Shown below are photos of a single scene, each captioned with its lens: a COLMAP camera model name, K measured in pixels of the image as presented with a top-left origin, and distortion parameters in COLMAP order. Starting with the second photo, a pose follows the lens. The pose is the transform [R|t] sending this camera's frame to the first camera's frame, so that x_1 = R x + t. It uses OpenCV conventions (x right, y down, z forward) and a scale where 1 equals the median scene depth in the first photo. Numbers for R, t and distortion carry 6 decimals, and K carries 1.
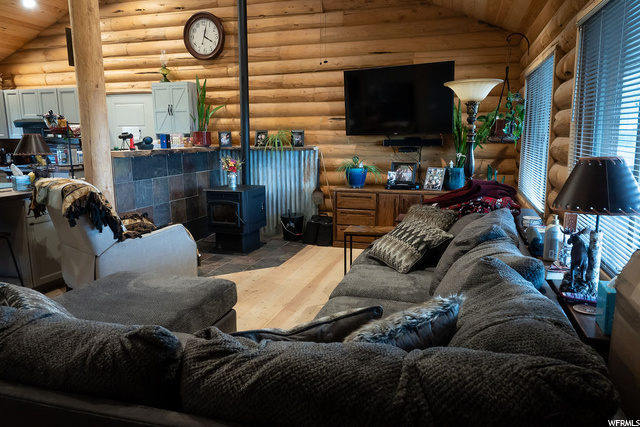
lens RADIAL K [[447.7, 0, 318.1], [0, 447.7, 207.6], [0, 0, 1]] dist [0.008136, -0.003259]
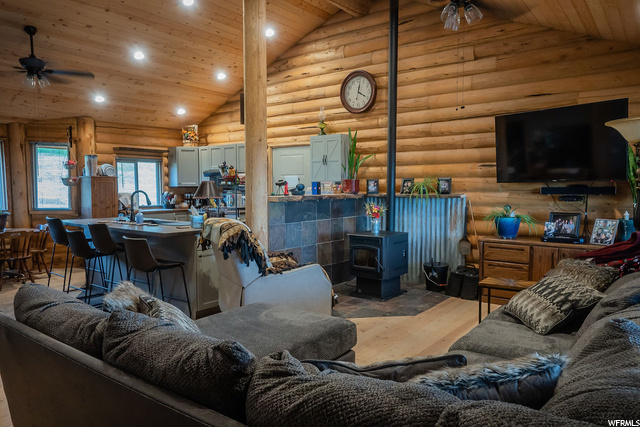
lens RADIAL K [[447.7, 0, 318.1], [0, 447.7, 207.6], [0, 0, 1]] dist [0.008136, -0.003259]
pose [[0.936049, 0.018870, -0.351363, 0.045277], [-0.057332, 0.993396, -0.099384, 0.006282], [0.347167, 0.113172, 0.930949, -0.002212]]
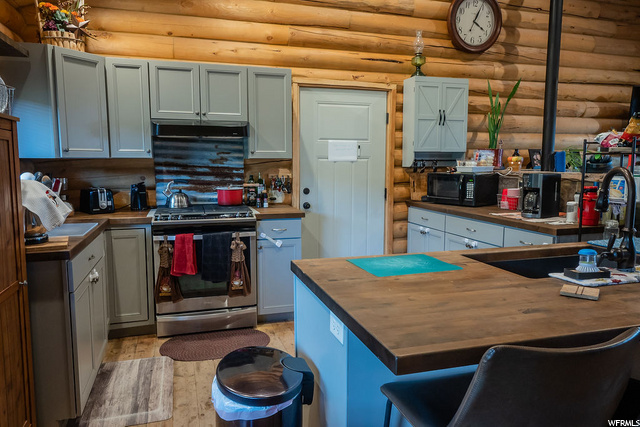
lens RADIAL K [[447.7, 0, 318.1], [0, 447.7, 207.6], [0, 0, 1]] dist [0.008136, -0.003259]
pose [[0.829357, -0.050713, 0.556413, -1.045661], [0.081297, 0.996227, -0.030378, -0.088825], [-0.552773, 0.070428, 0.830351, 0.646203]]
